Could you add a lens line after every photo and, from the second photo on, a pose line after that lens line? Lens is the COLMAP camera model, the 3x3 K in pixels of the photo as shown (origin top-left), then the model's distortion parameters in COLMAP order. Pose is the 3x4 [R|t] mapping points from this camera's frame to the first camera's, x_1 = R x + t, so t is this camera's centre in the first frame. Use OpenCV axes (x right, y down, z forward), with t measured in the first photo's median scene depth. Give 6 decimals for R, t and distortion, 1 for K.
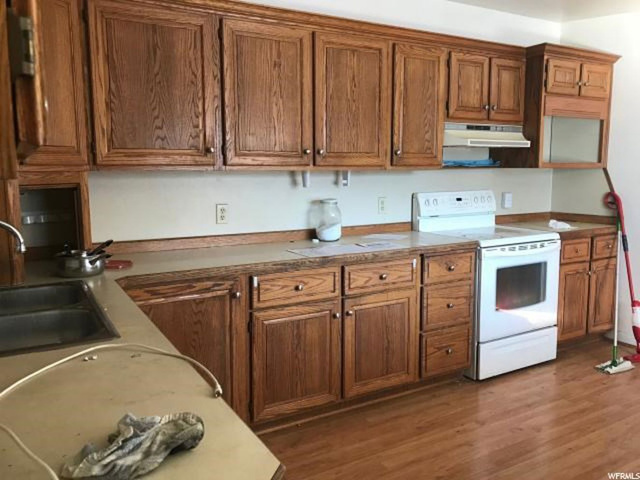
lens RADIAL K [[544.9, 0, 320.0], [0, 544.9, 240.0], [0, 0, 1]] dist [0.064432, -0.003677]
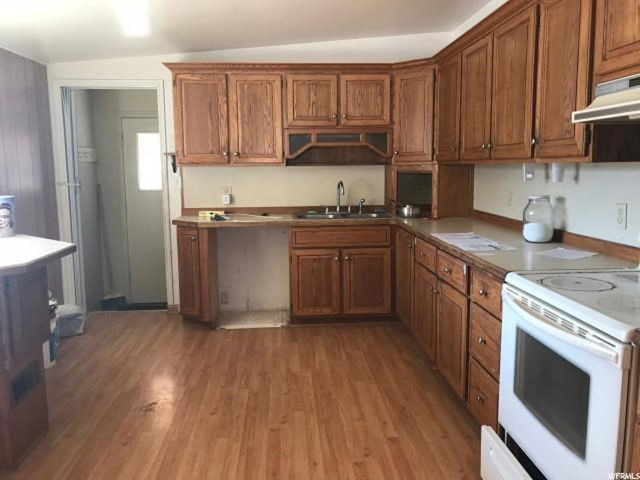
lens RADIAL K [[544.9, 0, 320.0], [0, 544.9, 240.0], [0, 0, 1]] dist [0.064432, -0.003677]
pose [[-0.468604, 0.131524, -0.873563, 1.106508], [-0.099825, 0.974638, 0.200291, -0.167012], [0.877750, 0.181061, -0.443590, 1.234472]]
